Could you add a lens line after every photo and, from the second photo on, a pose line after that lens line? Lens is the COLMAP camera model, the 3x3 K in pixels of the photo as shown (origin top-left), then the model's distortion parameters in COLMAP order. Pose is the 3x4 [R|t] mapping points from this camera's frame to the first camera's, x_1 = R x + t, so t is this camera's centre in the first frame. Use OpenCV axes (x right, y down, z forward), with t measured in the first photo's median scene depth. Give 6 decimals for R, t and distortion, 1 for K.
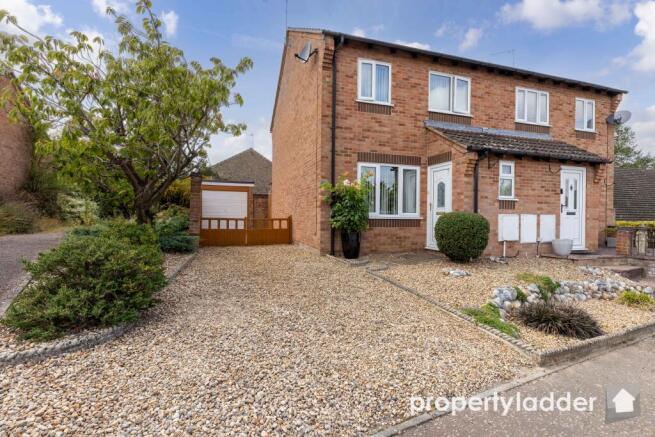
lens RADIAL K [[320.2, 0, 327.5], [0, 320.2, 218.5], [0, 0, 1]] dist [-0.000860, 0.000106]
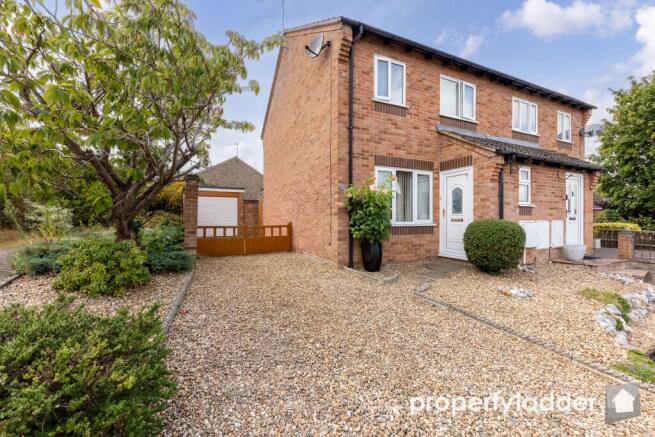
lens RADIAL K [[269.2, 0, 327.5], [0, 269.2, 218.5], [0, 0, 1]] dist [0.001516, 0.000043]
pose [[0.993185, -0.009485, 0.116162, -0.131885], [0.009998, 0.999943, -0.003839, -0.021408], [-0.116119, 0.004974, 0.993223, 0.236799]]
